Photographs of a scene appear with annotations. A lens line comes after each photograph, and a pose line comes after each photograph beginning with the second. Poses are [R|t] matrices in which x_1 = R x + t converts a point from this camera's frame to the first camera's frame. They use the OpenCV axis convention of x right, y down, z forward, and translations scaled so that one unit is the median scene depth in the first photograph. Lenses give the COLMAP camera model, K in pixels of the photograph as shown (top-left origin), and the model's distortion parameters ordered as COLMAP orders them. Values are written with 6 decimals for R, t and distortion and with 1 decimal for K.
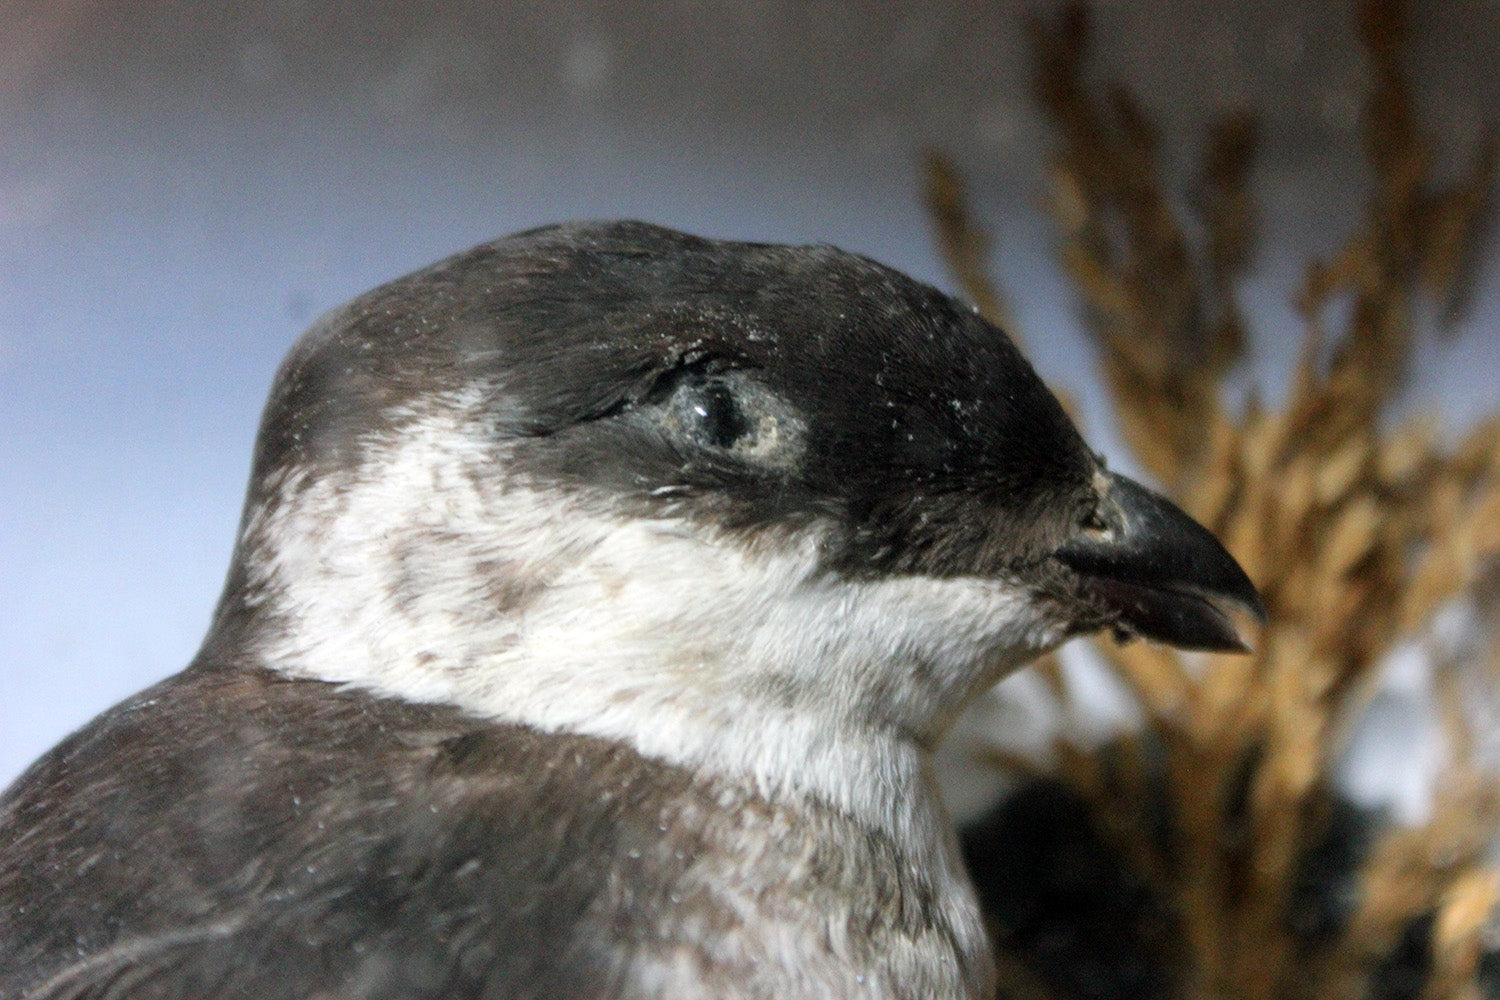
lens RADIAL K [[3367.5, 0, 750.0], [0, 3367.5, 500.0], [0, 0, 1]] dist [0.057710, 0.264968]
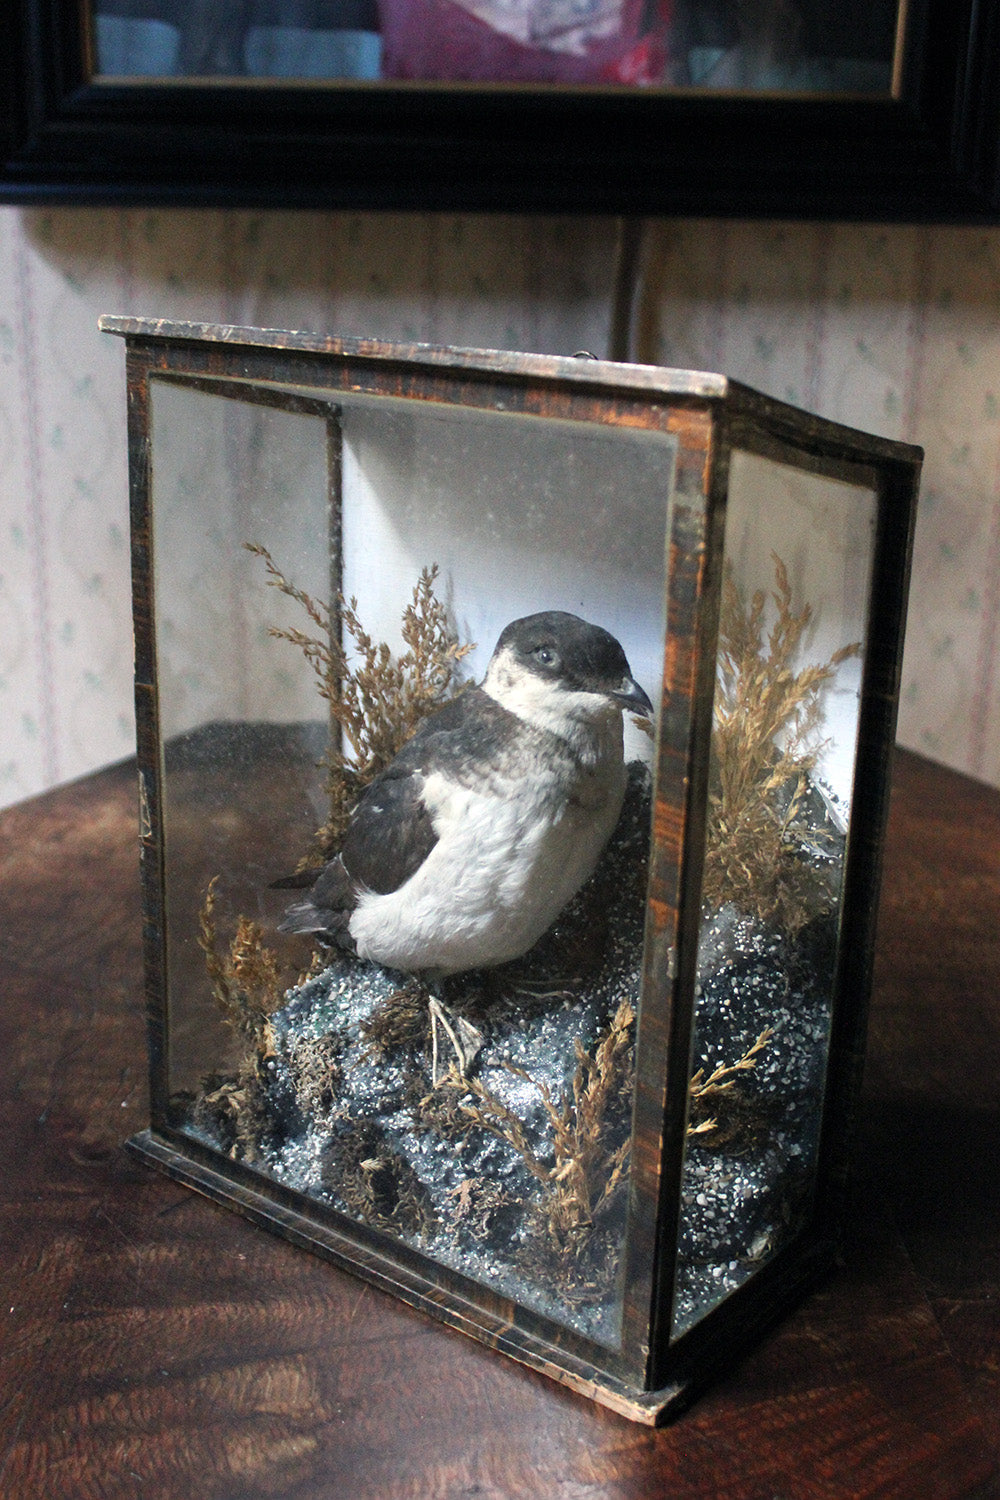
lens RADIAL K [[1765.8, 0, 500.0], [0, 1765.8, 750.0], [0, 0, 1]] dist [-0.078425, 0.054389]
pose [[0.740389, 0.198338, -0.642251, 1.821513], [-0.078778, 0.974495, 0.210125, -0.478675], [0.667546, -0.104980, 0.737131, -1.162356]]
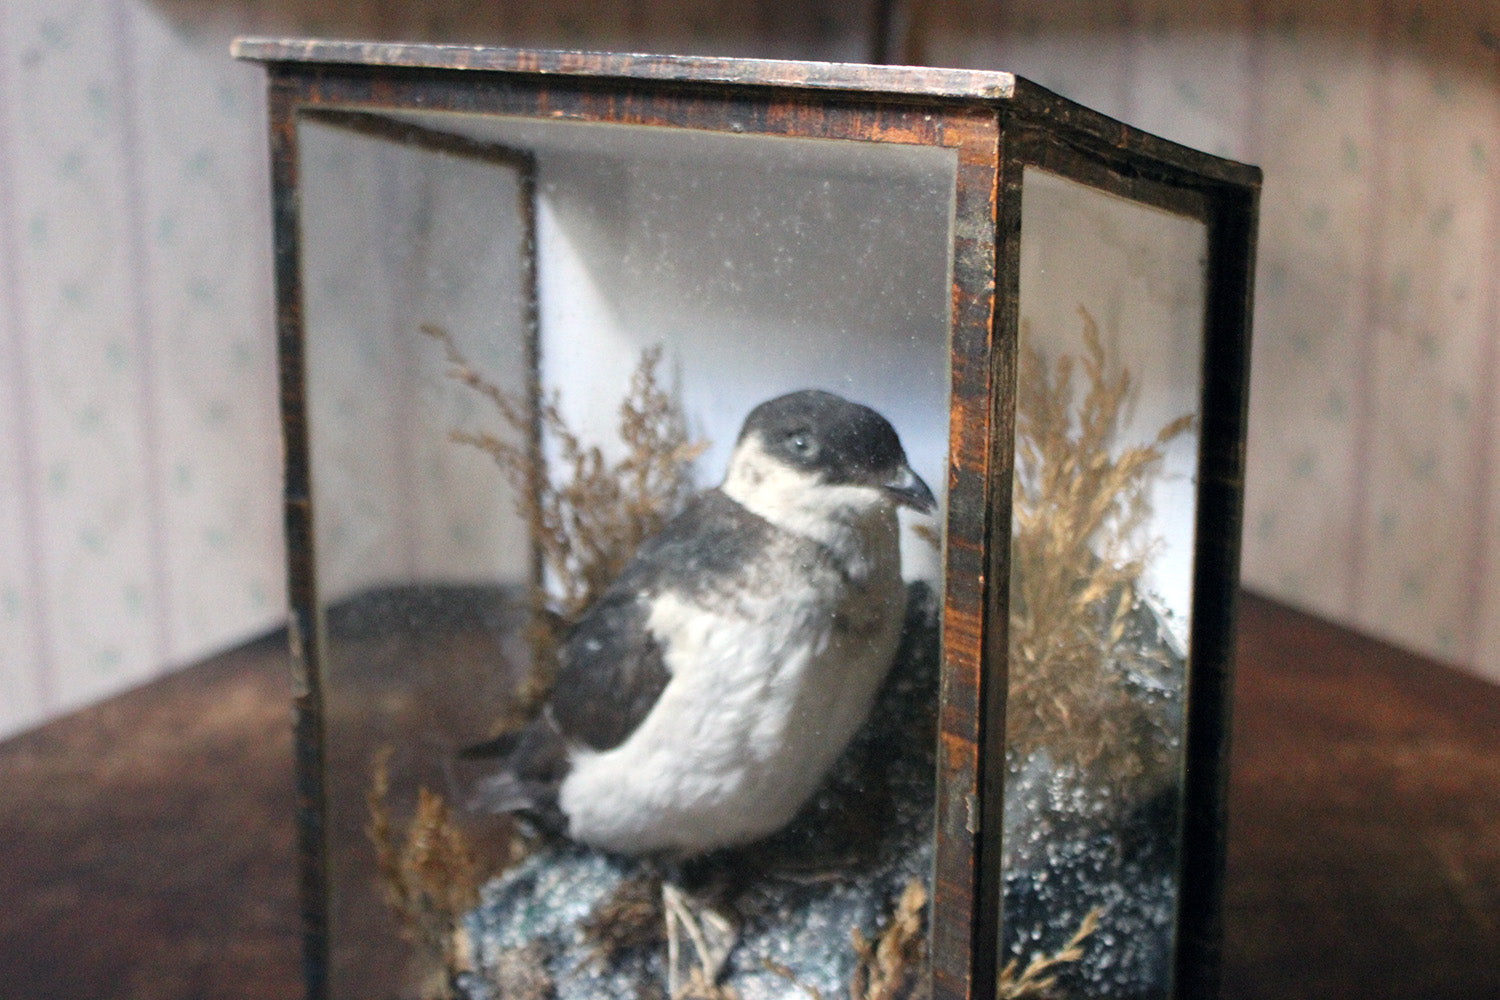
lens RADIAL K [[2293.3, 0, 750.0], [0, 2293.3, 500.0], [0, 0, 1]] dist [-0.017196, -0.129645]
pose [[0.749485, 0.134885, -0.648134, 1.898878], [-0.053338, 0.988144, 0.143966, -0.382961], [0.659869, -0.073330, 0.747794, -1.263257]]
